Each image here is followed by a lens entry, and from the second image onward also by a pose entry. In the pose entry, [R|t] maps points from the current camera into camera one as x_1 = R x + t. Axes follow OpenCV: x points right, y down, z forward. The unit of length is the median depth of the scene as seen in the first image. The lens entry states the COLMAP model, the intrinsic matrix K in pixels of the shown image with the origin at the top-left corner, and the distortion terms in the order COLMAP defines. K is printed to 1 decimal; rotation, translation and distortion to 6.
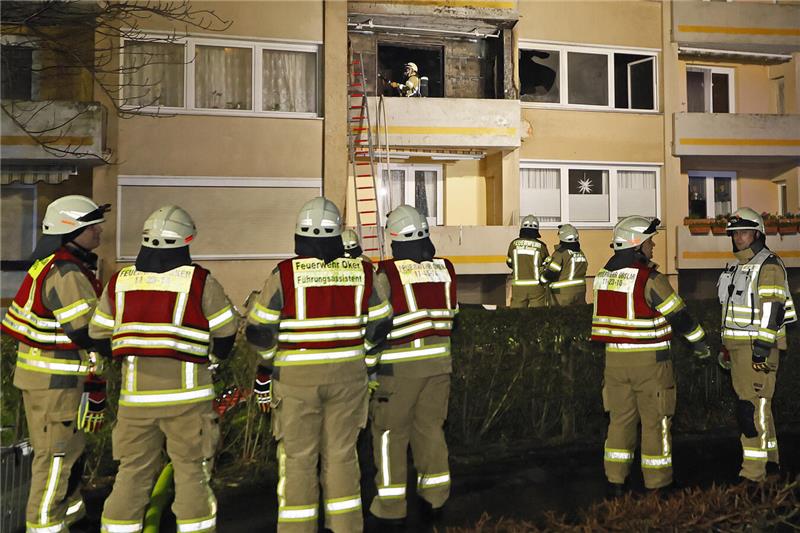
lens RADIAL K [[1099.7, 0, 591.5], [0, 1099.7, 162.0], [0, 0, 1]] dist [0.064076, 0.000000]
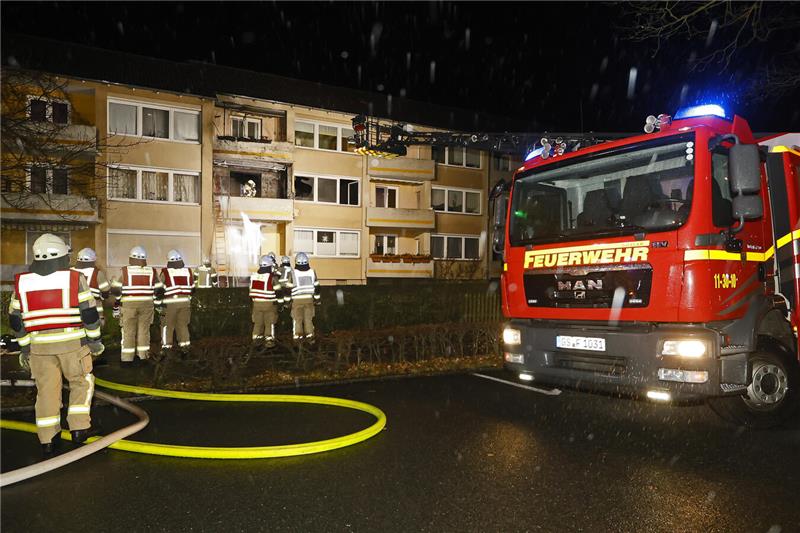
lens RADIAL K [[544.5, 0, 401.1], [0, 544.5, 269.9], [0, 0, 1]] dist [0.005755, 0.007419]
pose [[0.997752, 0.022515, 0.063114, 0.088378], [-0.027606, 0.996332, 0.080994, -0.010216], [-0.061059, -0.082554, 0.994714, -0.123219]]
